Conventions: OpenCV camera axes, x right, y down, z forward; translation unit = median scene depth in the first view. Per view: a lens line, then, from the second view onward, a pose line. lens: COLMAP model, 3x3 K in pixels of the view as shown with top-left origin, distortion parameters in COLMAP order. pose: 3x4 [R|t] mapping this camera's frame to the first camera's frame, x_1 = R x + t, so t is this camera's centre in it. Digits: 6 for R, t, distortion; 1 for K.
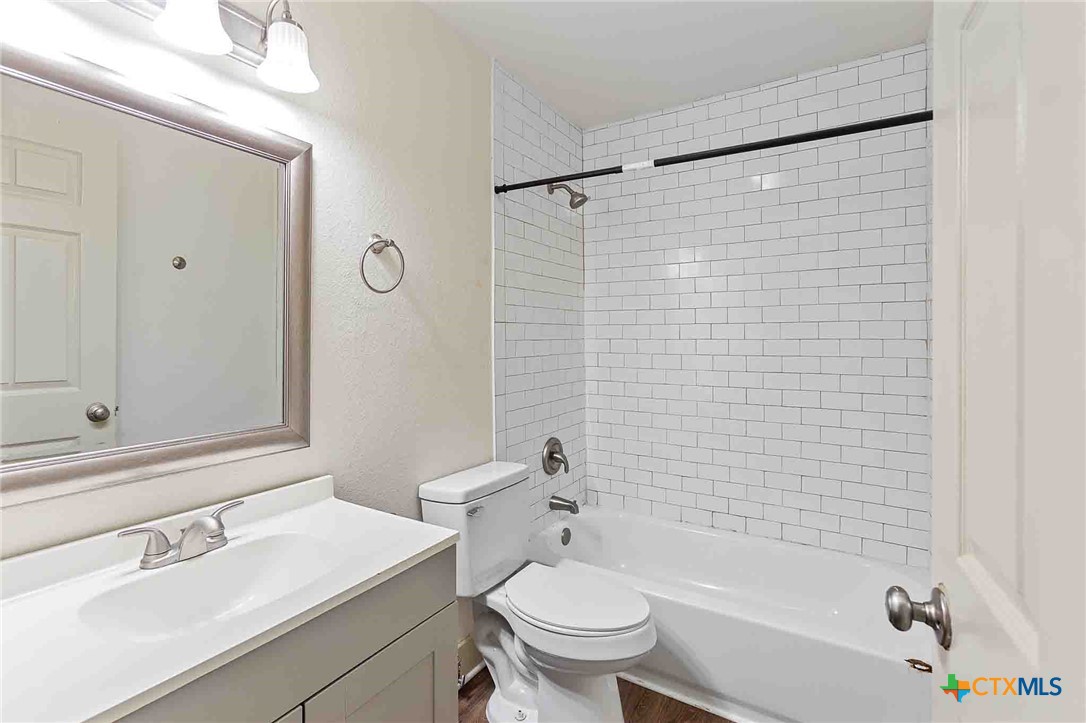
lens RADIAL K [[493.0, 0, 535.1], [0, 493.0, 338.4], [0, 0, 1]] dist [-0.000629, 0.000376]
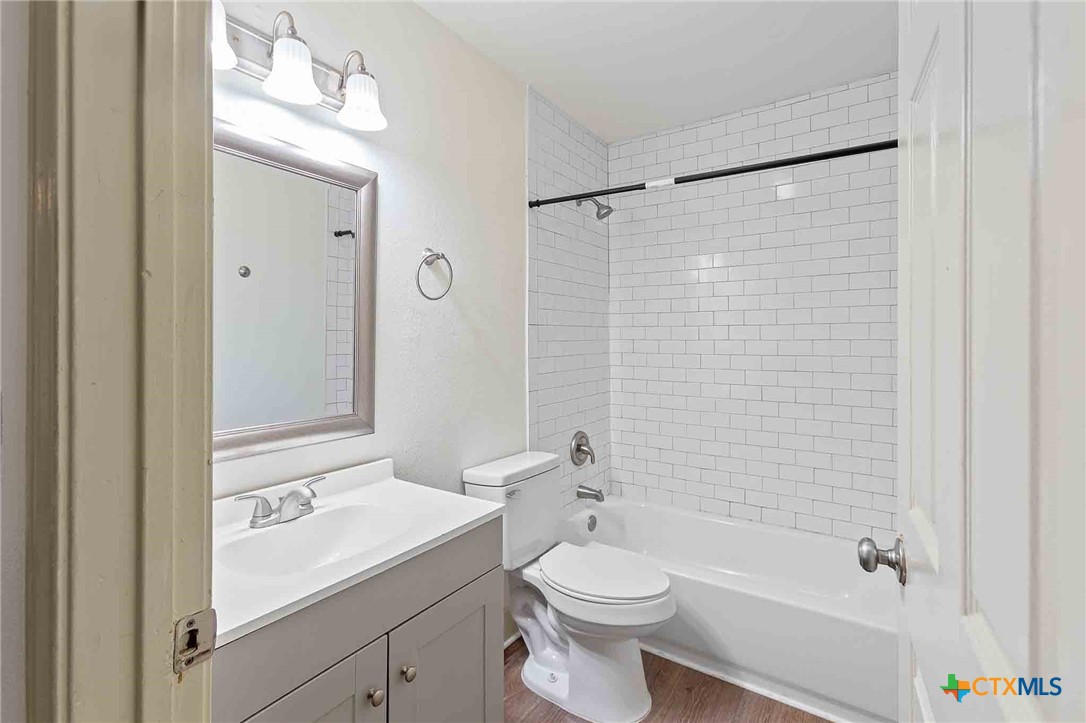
lens RADIAL K [[486.6, 0, 541.7], [0, 486.6, 342.8], [0, 0, 1]] dist [-0.001077, -0.000300]
pose [[0.999472, 0.000010, -0.032488, -0.019991], [0.000244, 0.999969, 0.007811, -0.001256], [0.032487, -0.007815, 0.999442, -0.099084]]
